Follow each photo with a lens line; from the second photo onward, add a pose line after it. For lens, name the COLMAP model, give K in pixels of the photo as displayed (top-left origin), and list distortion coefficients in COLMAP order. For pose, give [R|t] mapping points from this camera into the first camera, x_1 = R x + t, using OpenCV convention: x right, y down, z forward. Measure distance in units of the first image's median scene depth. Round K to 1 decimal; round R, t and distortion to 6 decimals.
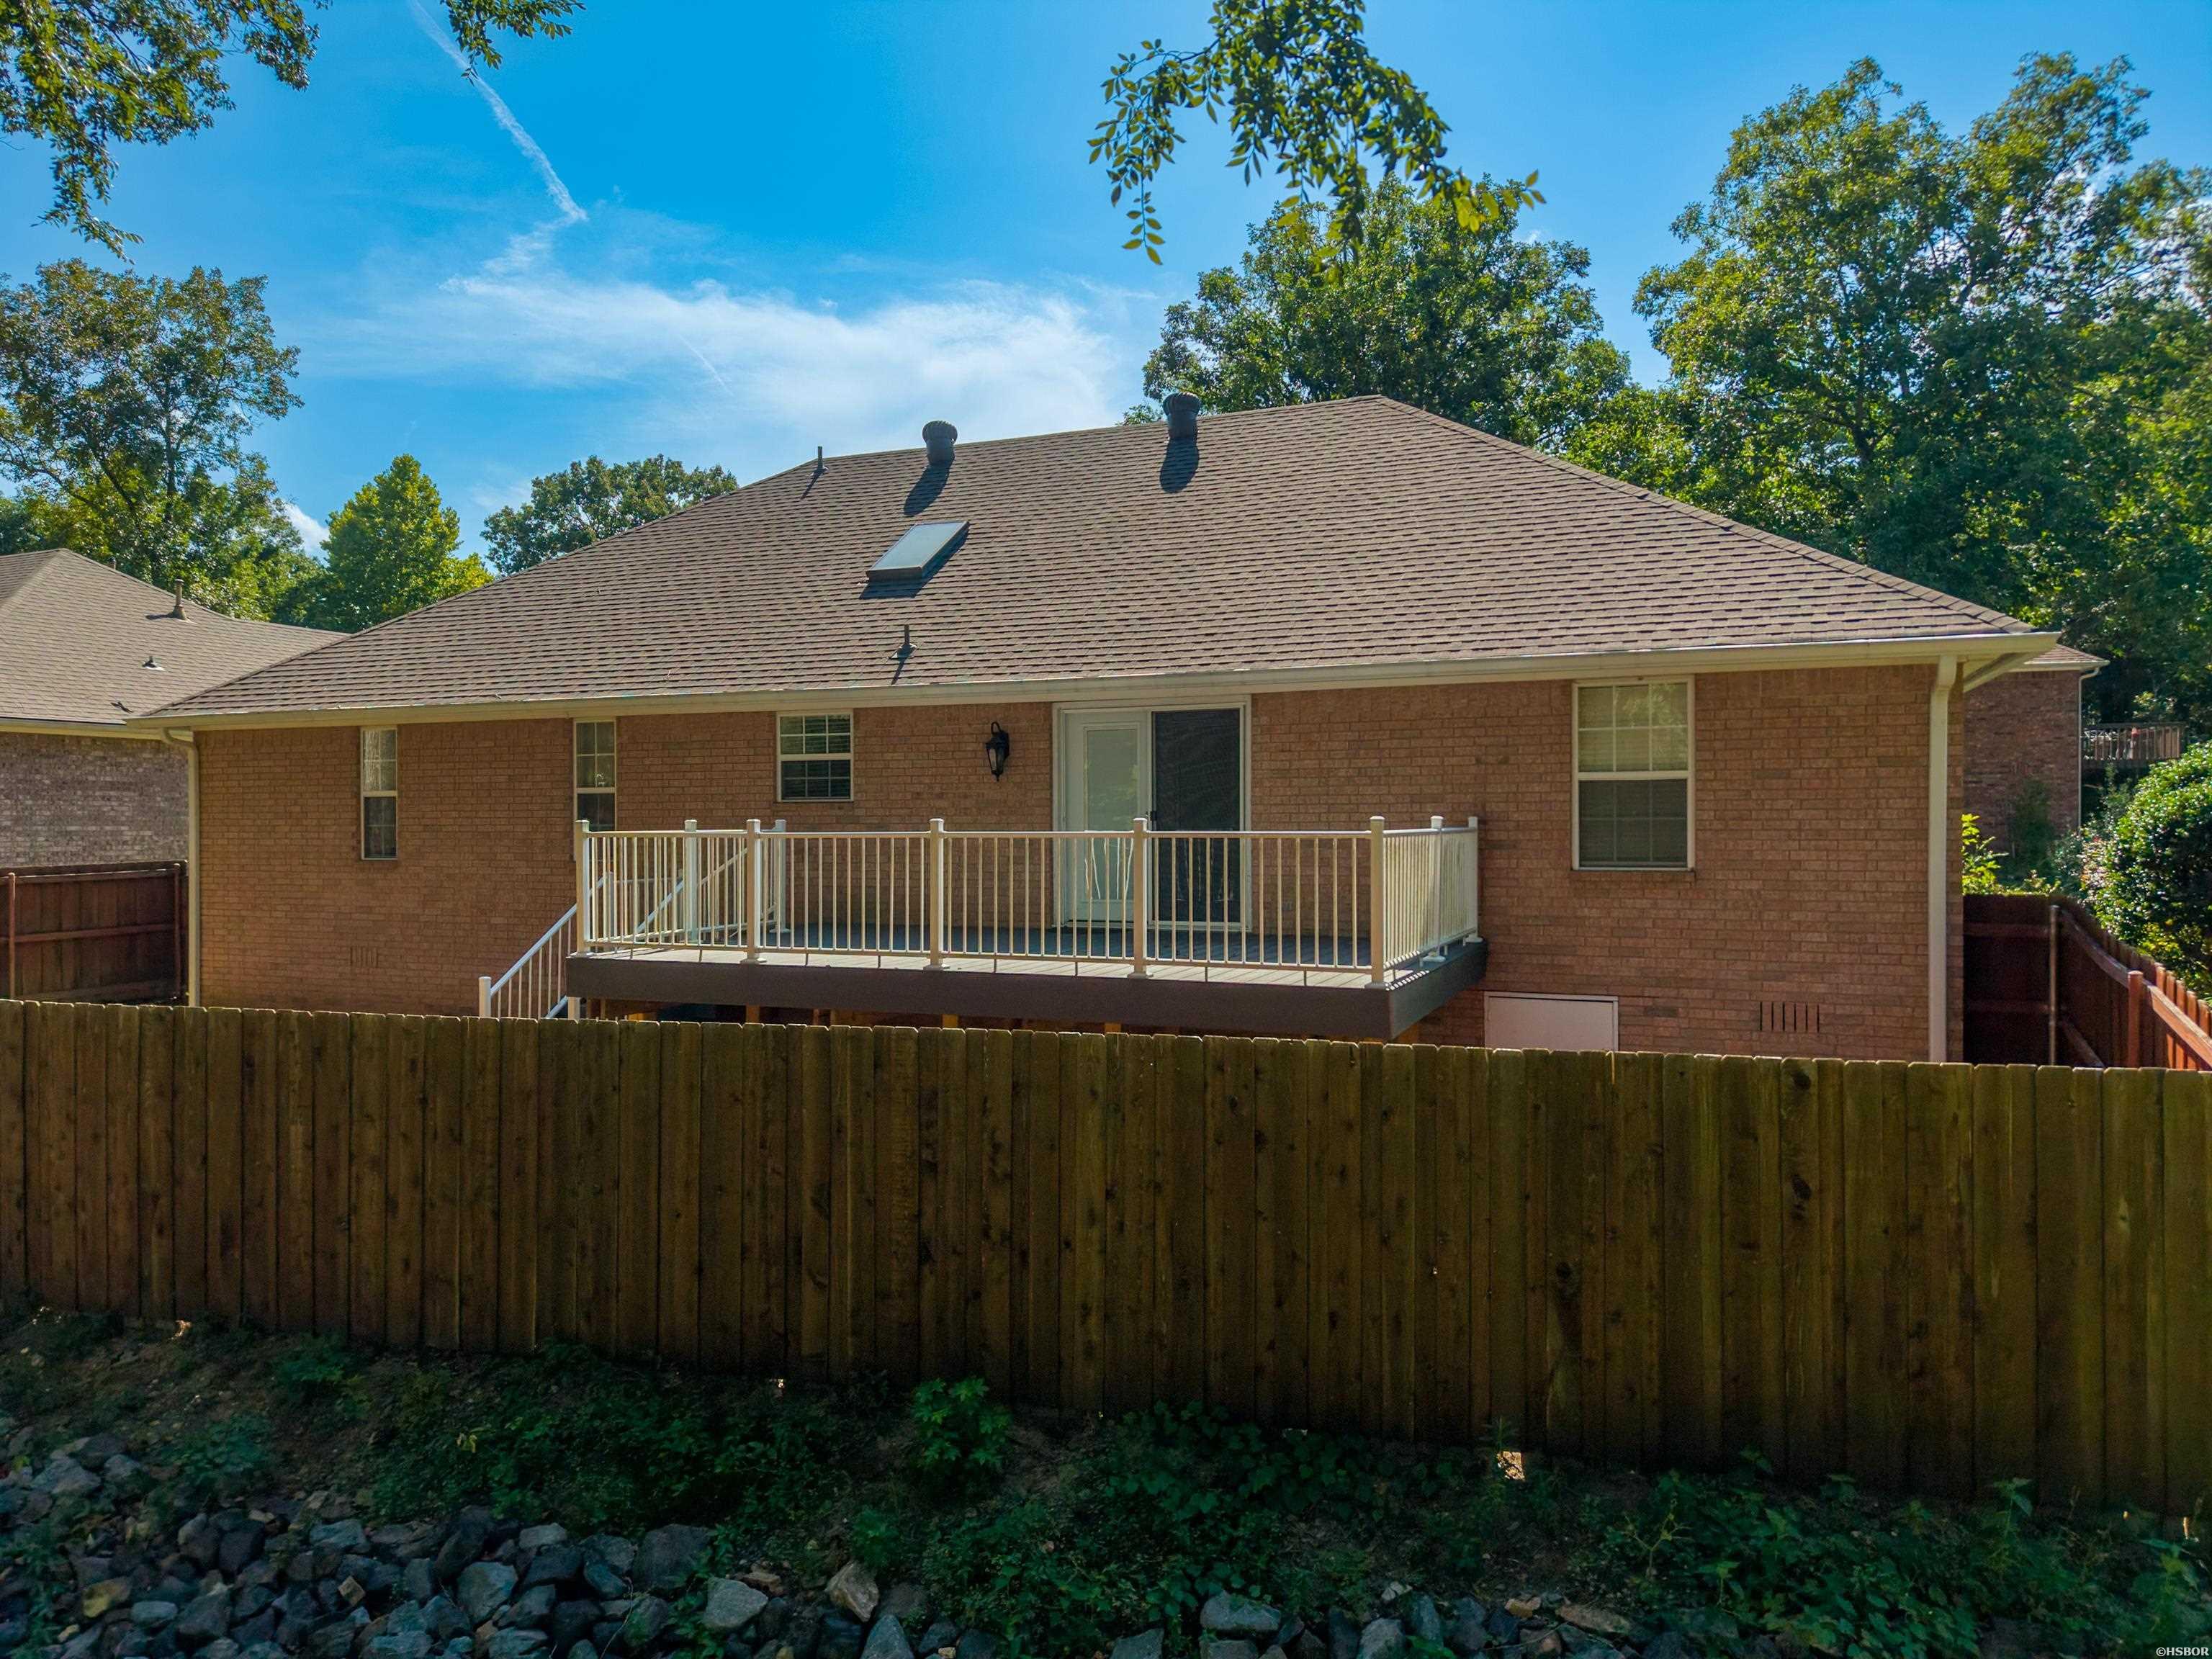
lens RADIAL K [[1524.5, 0, 1107.6], [0, 1524.5, 833.0], [0, 0, 1]] dist [0.005463, -0.000593]
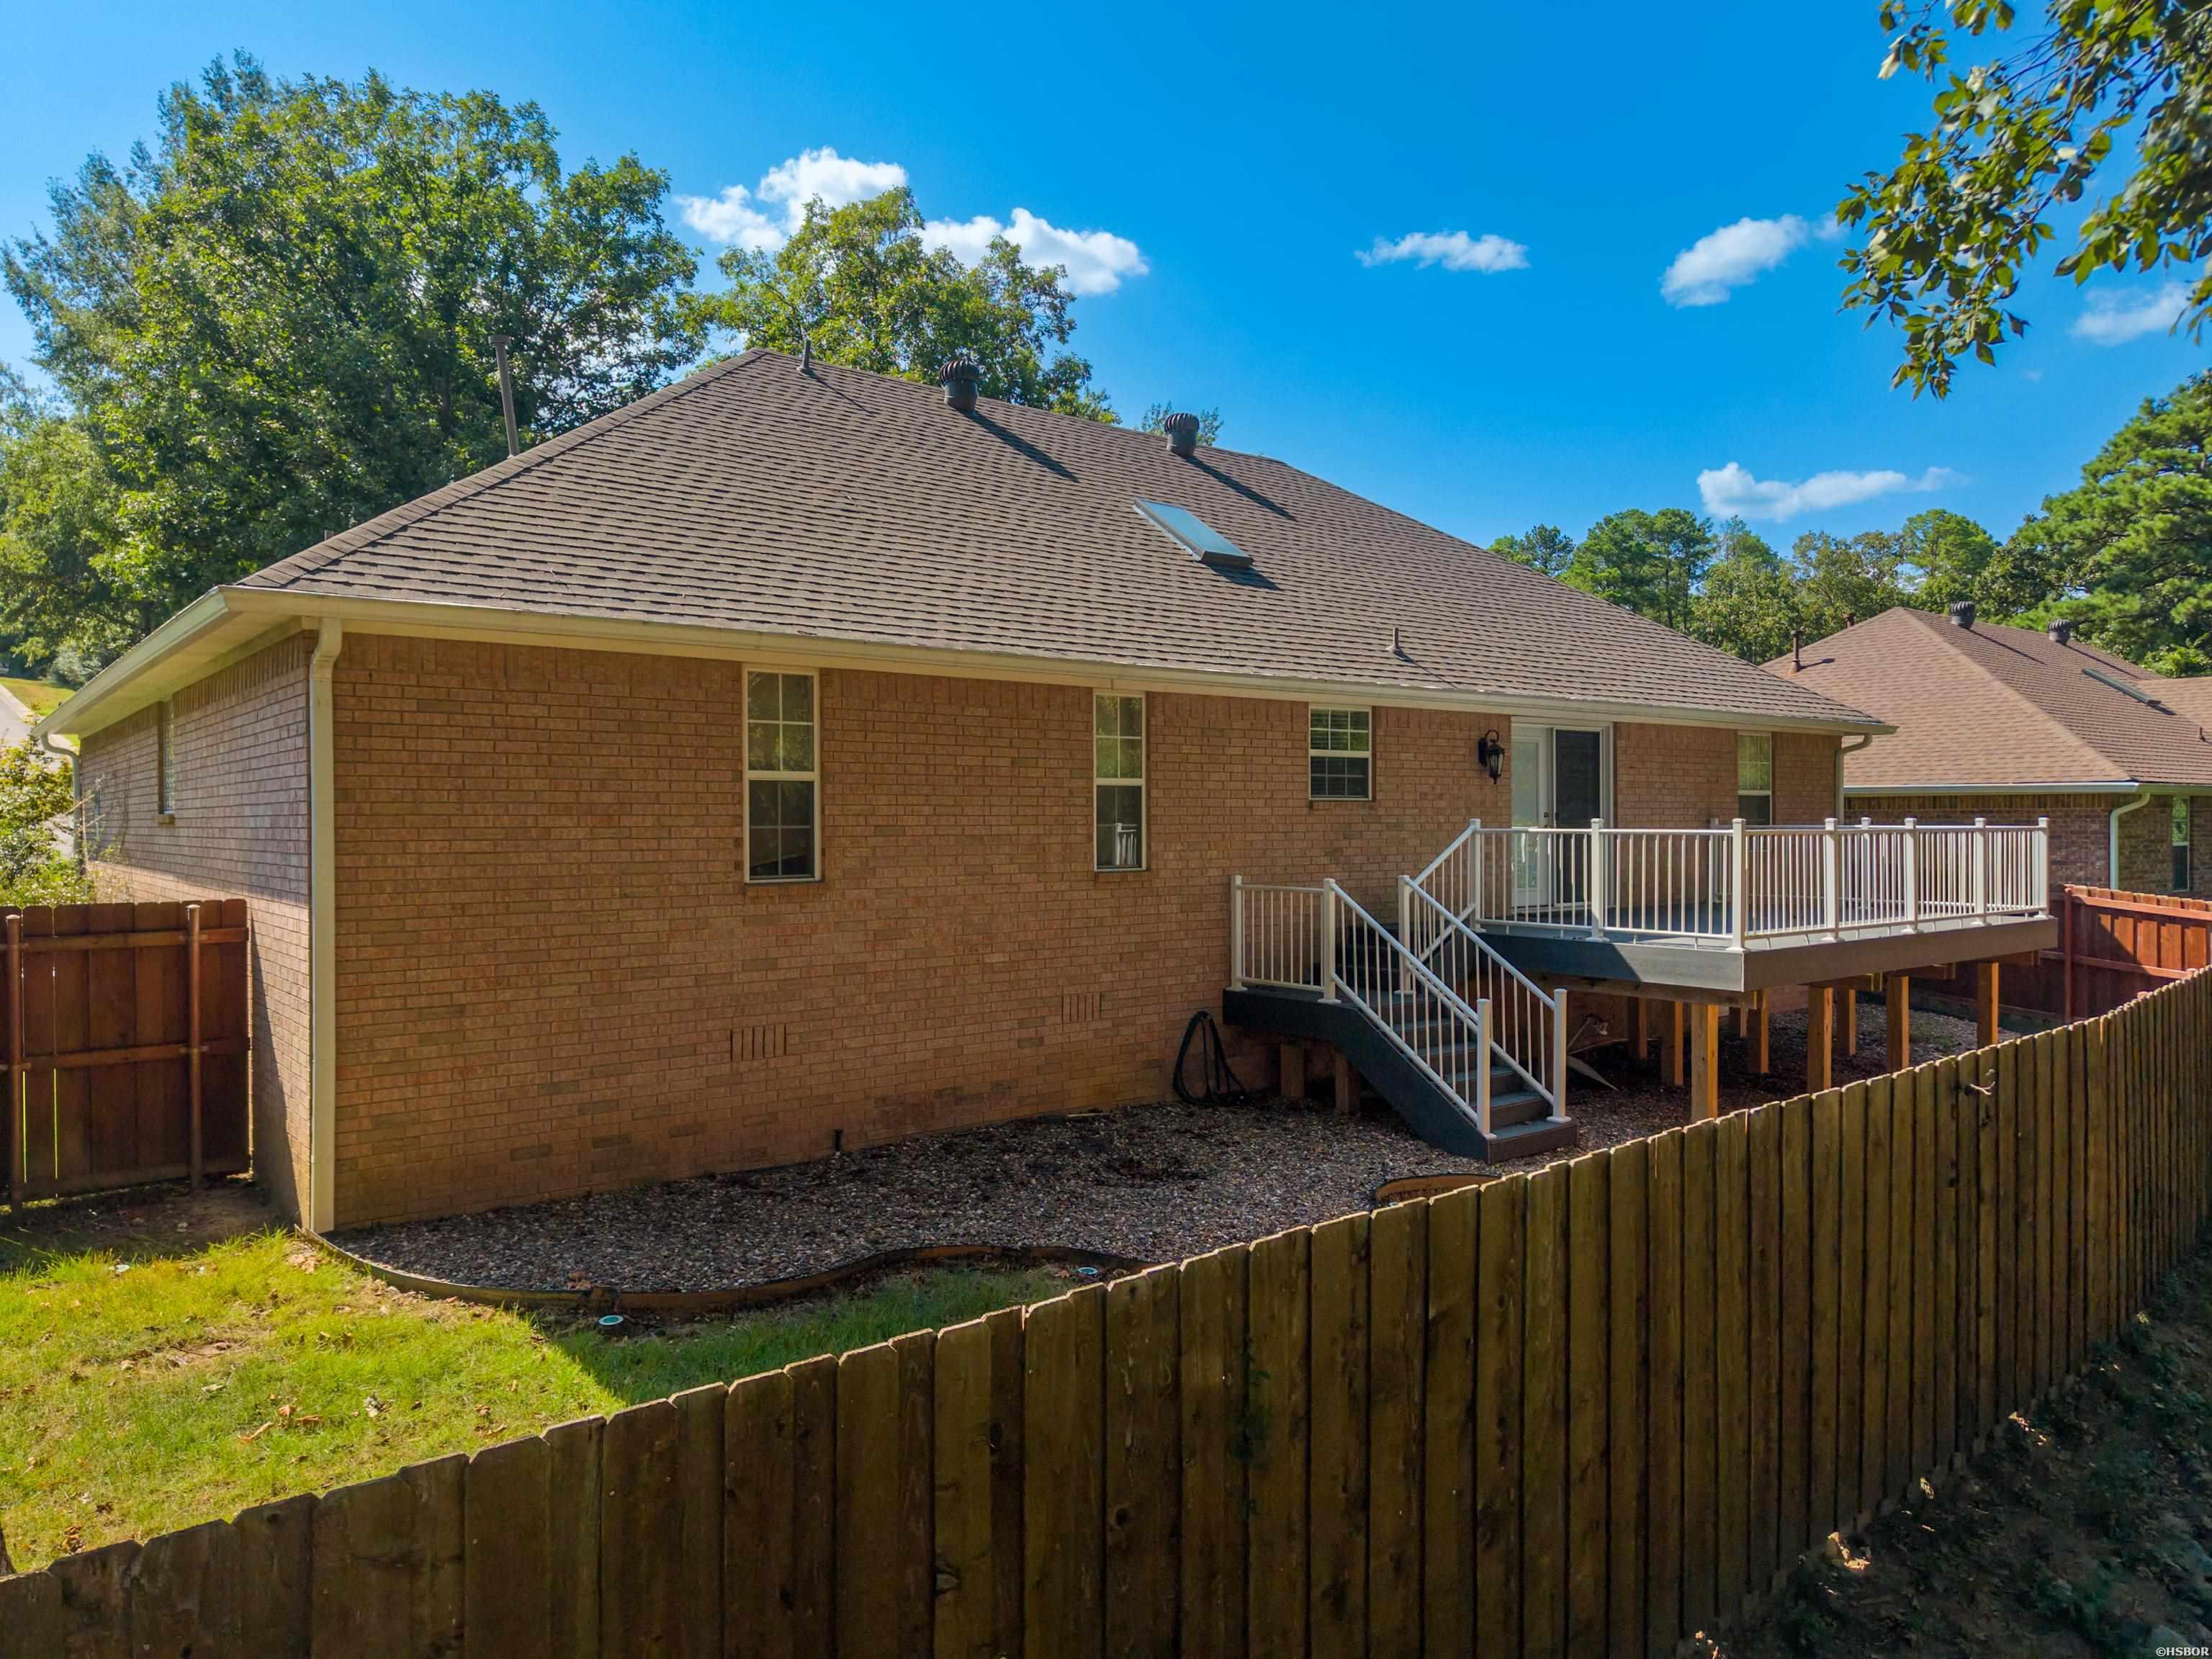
lens RADIAL K [[1524.5, 0, 1108.3], [0, 1524.5, 822.3], [0, 0, 1]] dist [0.005463, -0.000593]
pose [[0.476066, -0.000837, 0.879409, -1.105521], [0.005435, 0.999983, -0.001990, -0.005415], [-0.879393, 0.005727, 0.476063, 0.676771]]
